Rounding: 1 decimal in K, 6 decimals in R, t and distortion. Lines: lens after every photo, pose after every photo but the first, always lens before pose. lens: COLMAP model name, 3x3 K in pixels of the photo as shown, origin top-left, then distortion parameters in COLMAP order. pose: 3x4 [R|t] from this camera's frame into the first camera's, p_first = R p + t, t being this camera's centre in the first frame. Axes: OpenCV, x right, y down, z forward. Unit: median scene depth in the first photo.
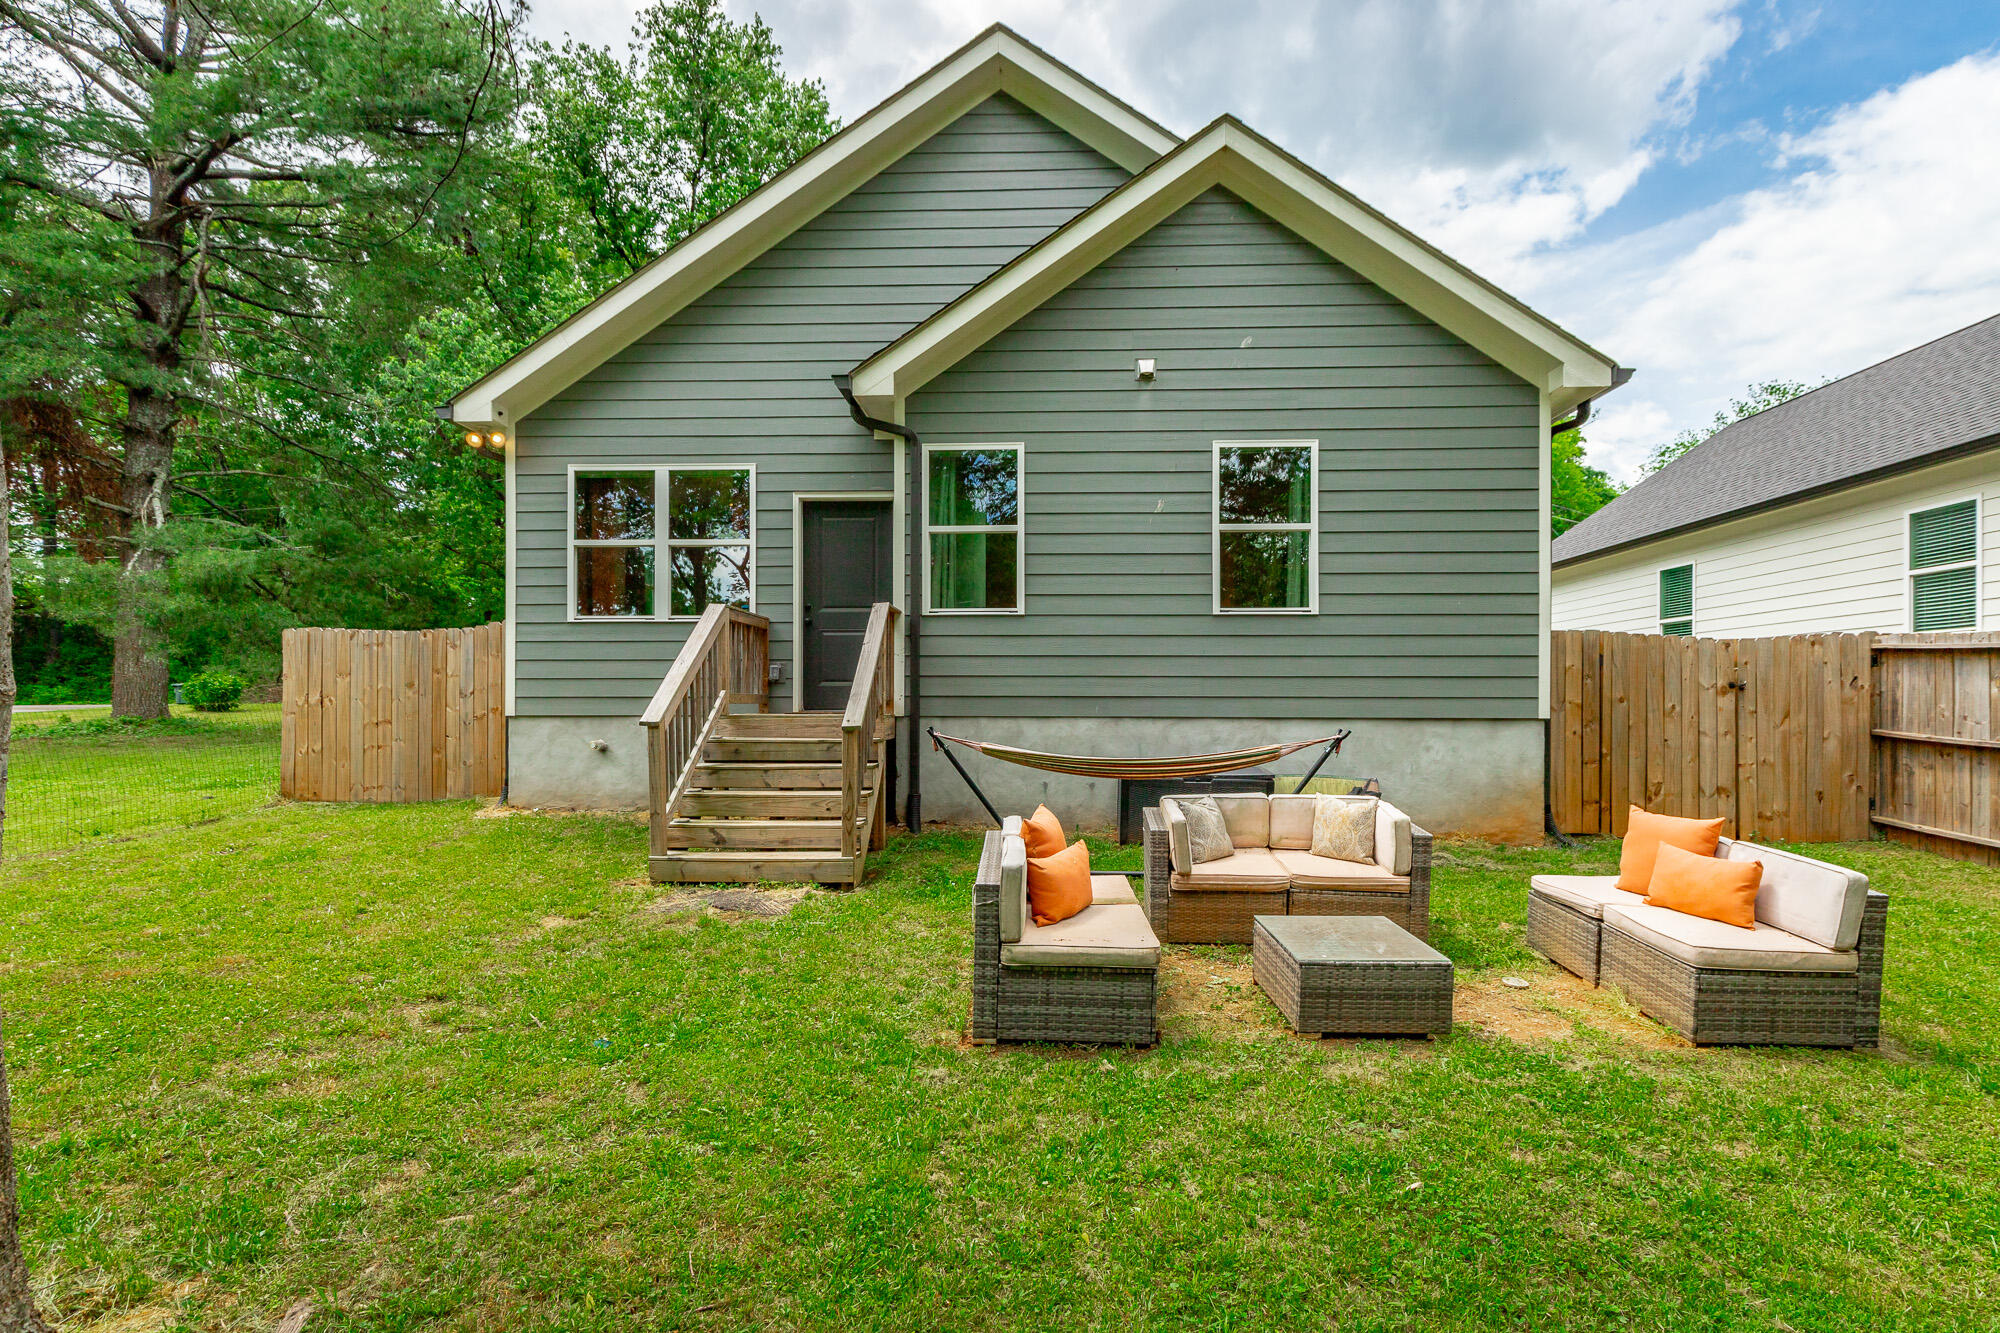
lens RADIAL K [[914.5, 0, 1013.2], [0, 914.5, 702.2], [0, 0, 1]] dist [0.003111, 0.000789]
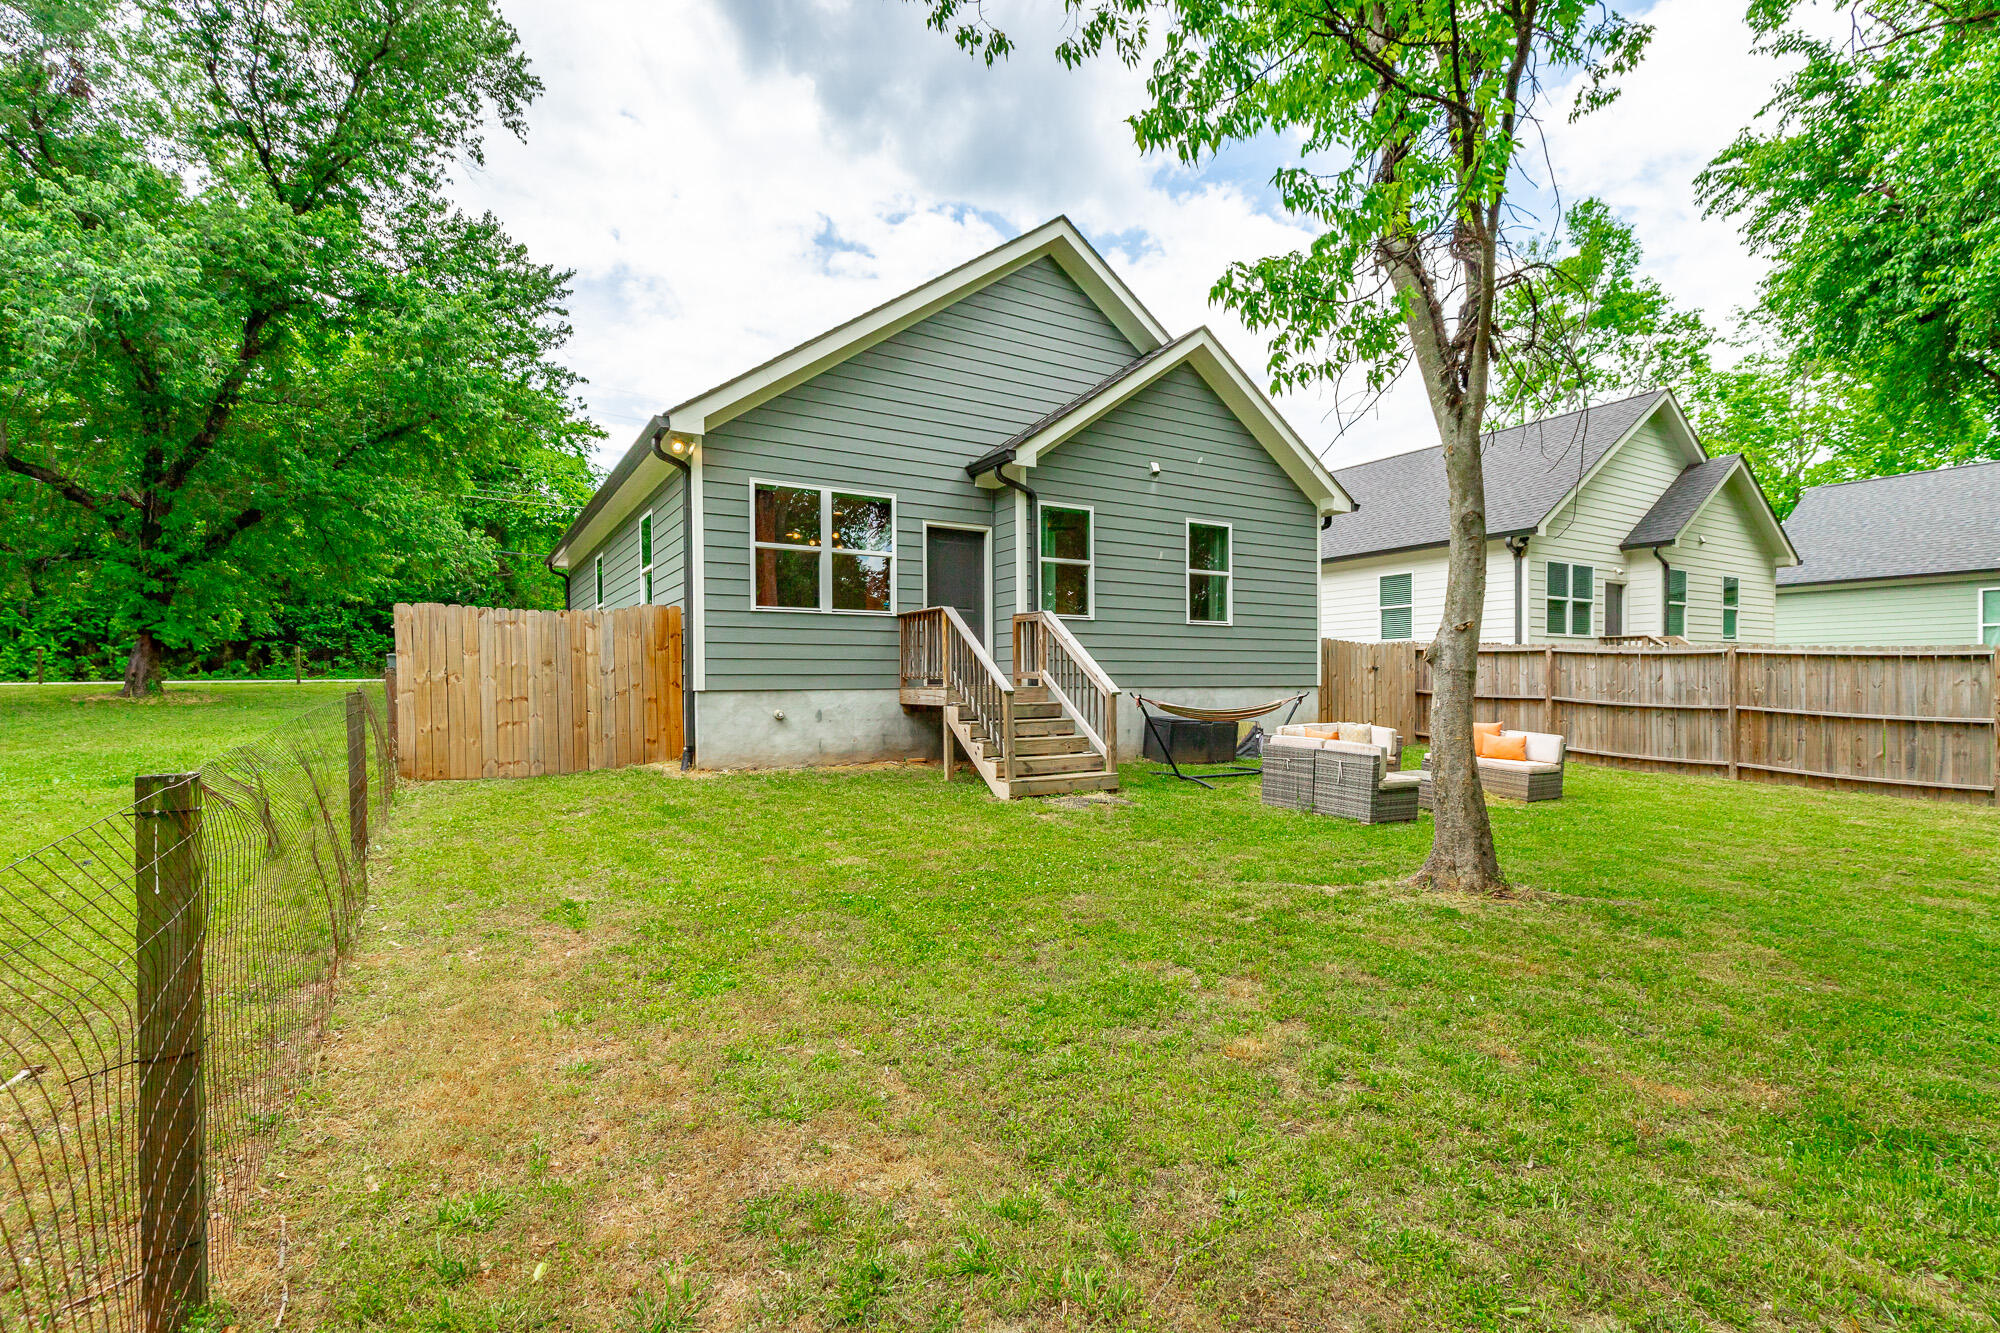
lens RADIAL K [[912.9, 0, 1010.0], [0, 912.9, 690.3], [0, 0, 1]] dist [0.000807, 0.000077]
pose [[0.829925, -0.010499, 0.557776, -0.929390], [0.003023, 0.999893, 0.014324, -0.000979], [-0.557866, -0.010201, 0.829868, -0.178612]]
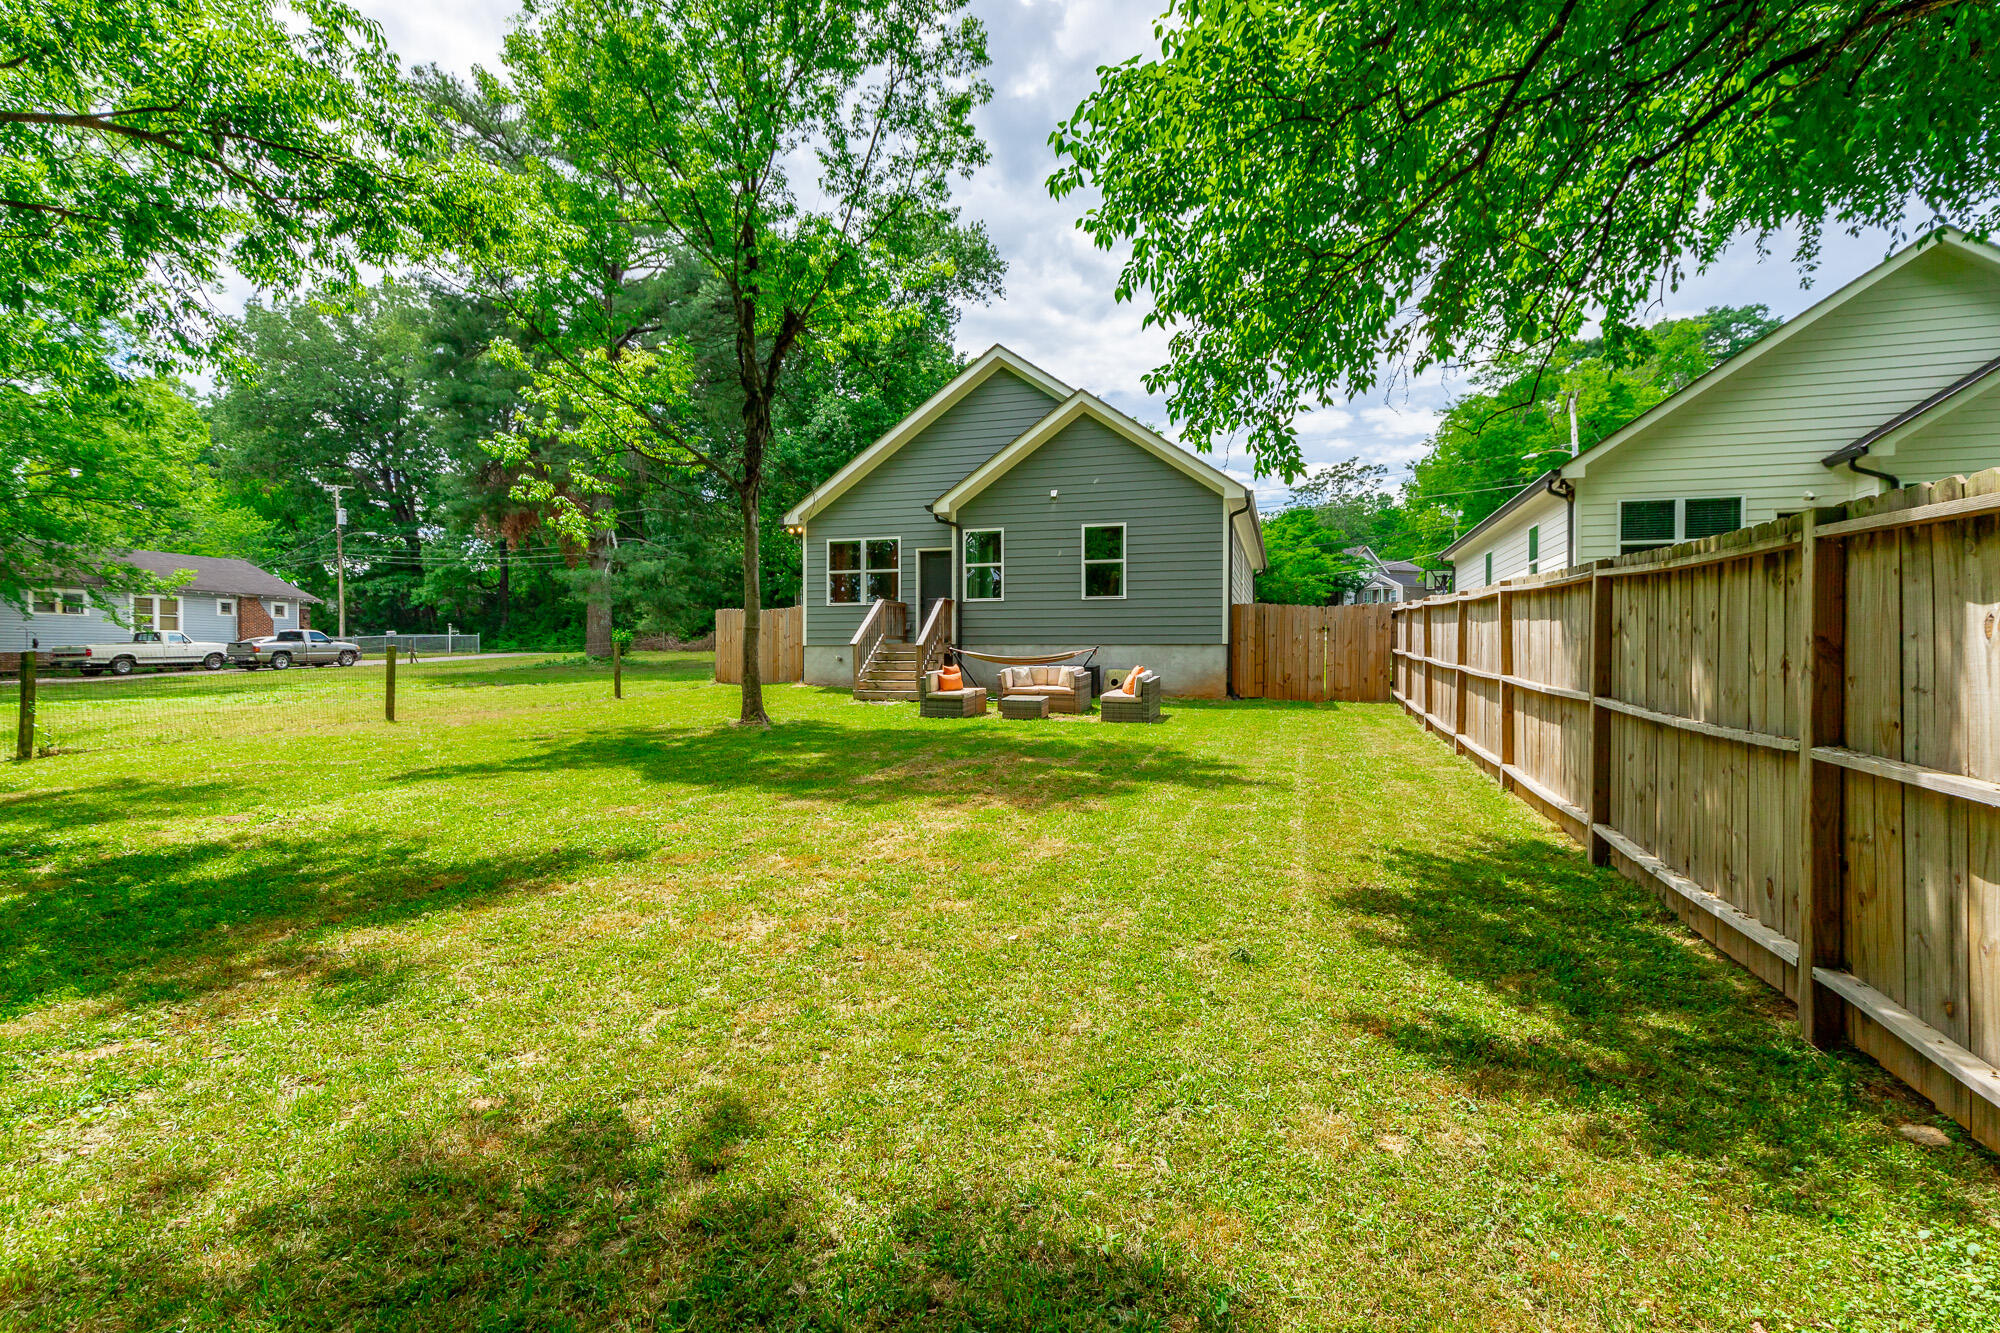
lens RADIAL K [[922.1, 0, 1000.0], [0, 922.1, 666.5], [0, 0, 1]] dist [0.001536, 0.000364]
pose [[0.964153, 0.002700, -0.265333, 0.619693], [-0.000036, 0.999950, 0.010047, 0.048594], [0.265347, -0.009677, 0.964104, -1.268017]]
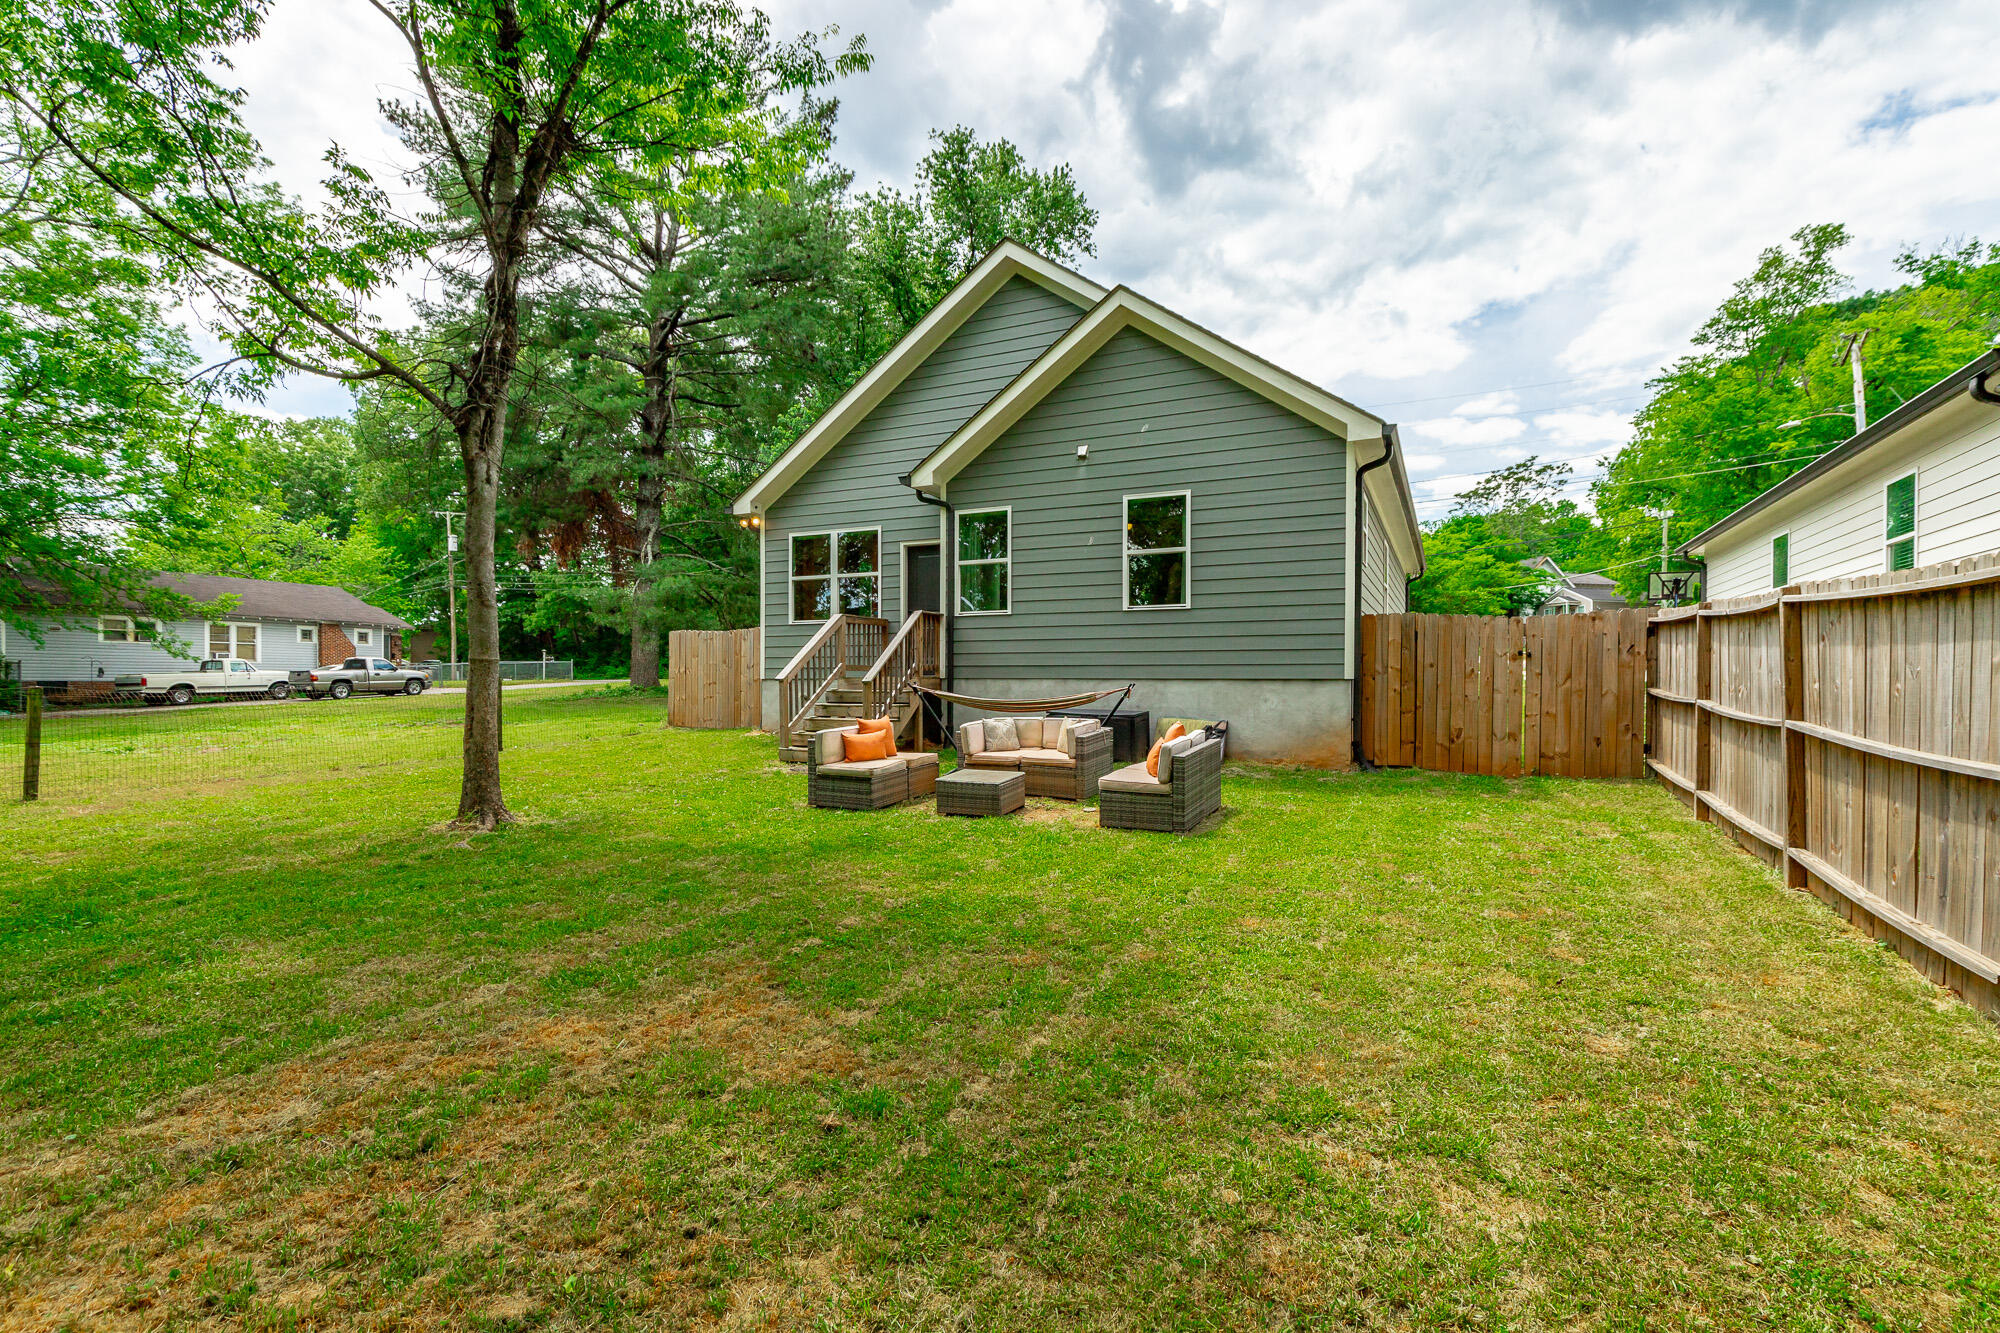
lens RADIAL K [[914.8, 0, 1020.3], [0, 914.8, 683.6], [0, 0, 1]] dist [0.009614, 0.000127]
pose [[0.918437, 0.001198, -0.395567, 0.641257], [0.000383, 0.999992, 0.003917, 0.018571], [0.395568, -0.003749, 0.918429, -0.445384]]
